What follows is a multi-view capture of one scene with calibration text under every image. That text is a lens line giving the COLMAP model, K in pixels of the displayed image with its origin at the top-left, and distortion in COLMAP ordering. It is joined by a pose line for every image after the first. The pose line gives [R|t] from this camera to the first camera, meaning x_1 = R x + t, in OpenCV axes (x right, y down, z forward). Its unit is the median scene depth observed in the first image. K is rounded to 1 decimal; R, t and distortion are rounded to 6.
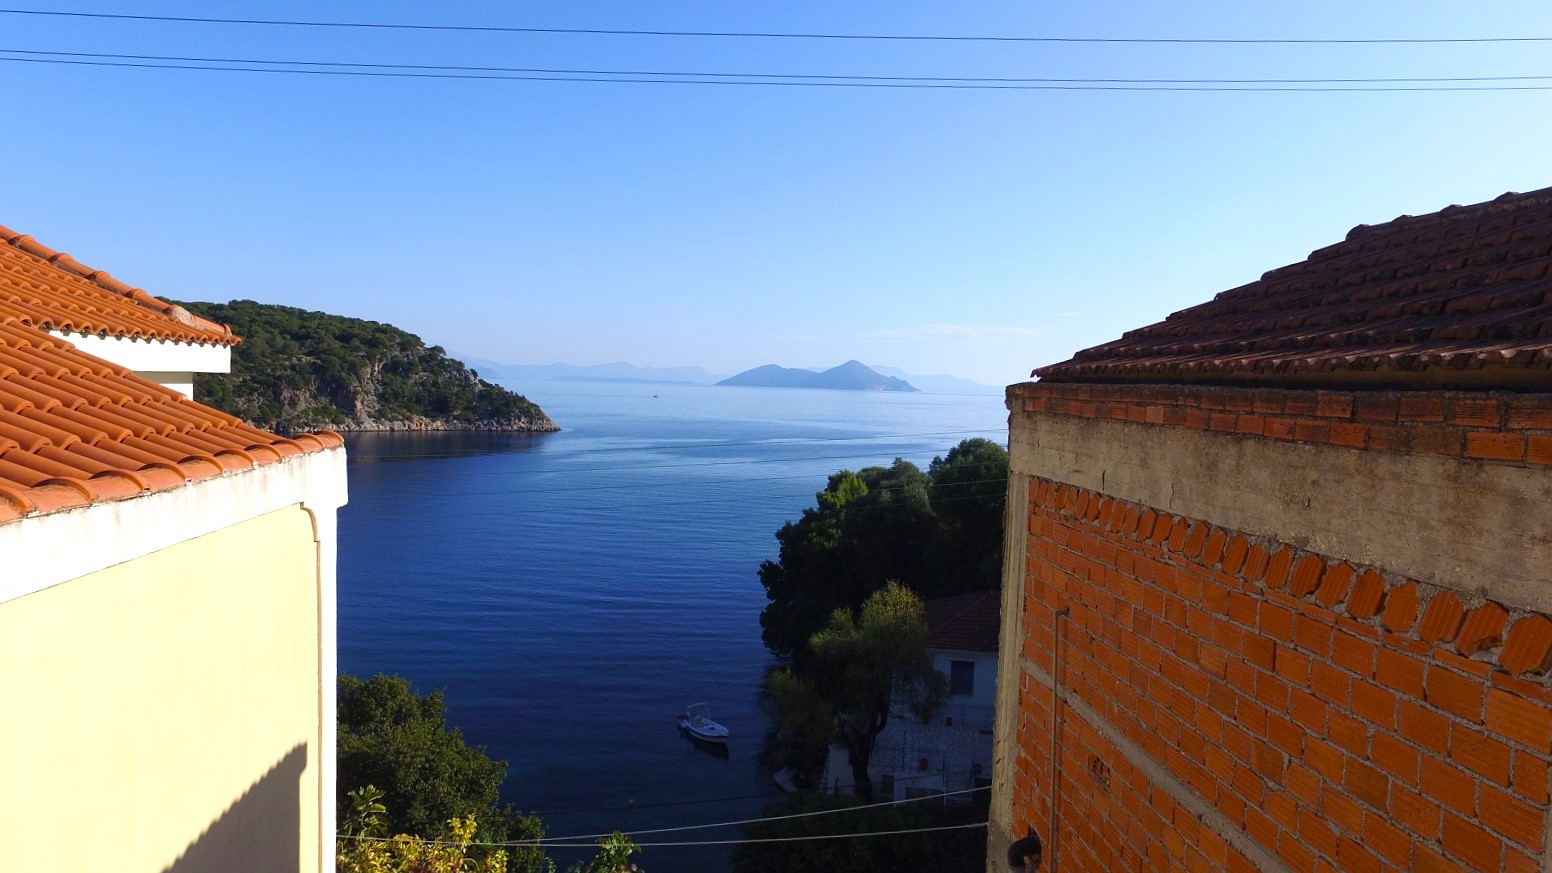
lens RADIAL K [[940.0, 0, 776.0], [0, 940.0, 436.5], [0, 0, 1]] dist [-0.001616, -0.000040]
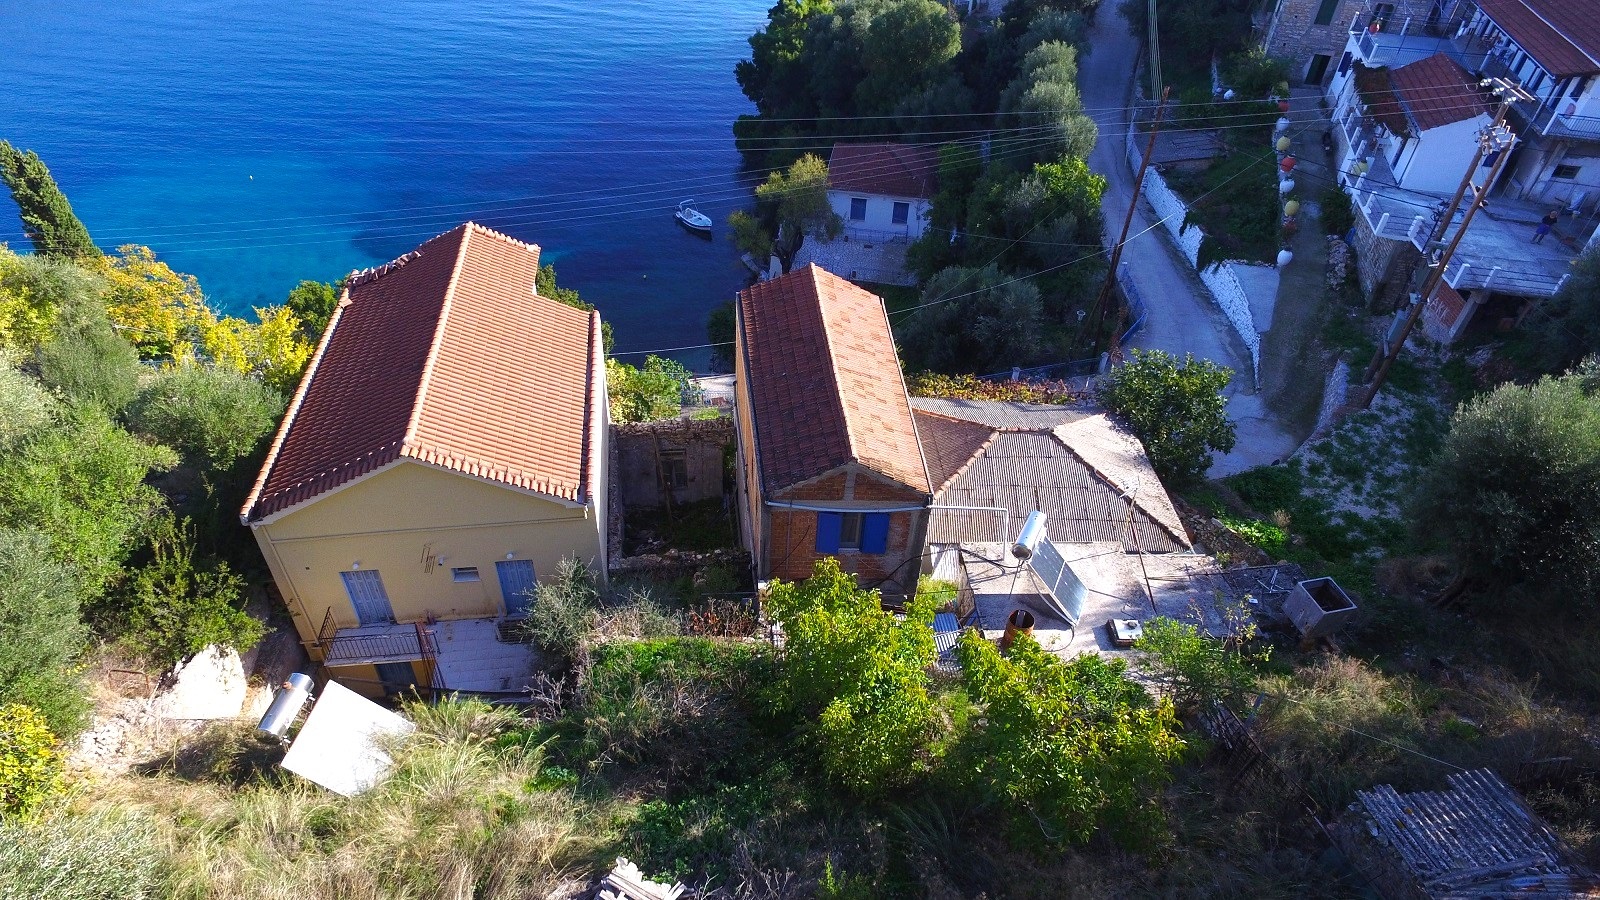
lens RADIAL K [[969.1, 0, 800.0], [0, 969.1, 450.0], [0, 0, 1]] dist [-0.001616, -0.000040]
pose [[0.999751, -0.007797, 0.020905, 0.050988], [-0.005560, 0.820330, 0.571863, -0.239625], [-0.021608, -0.571837, 0.820083, -0.379650]]
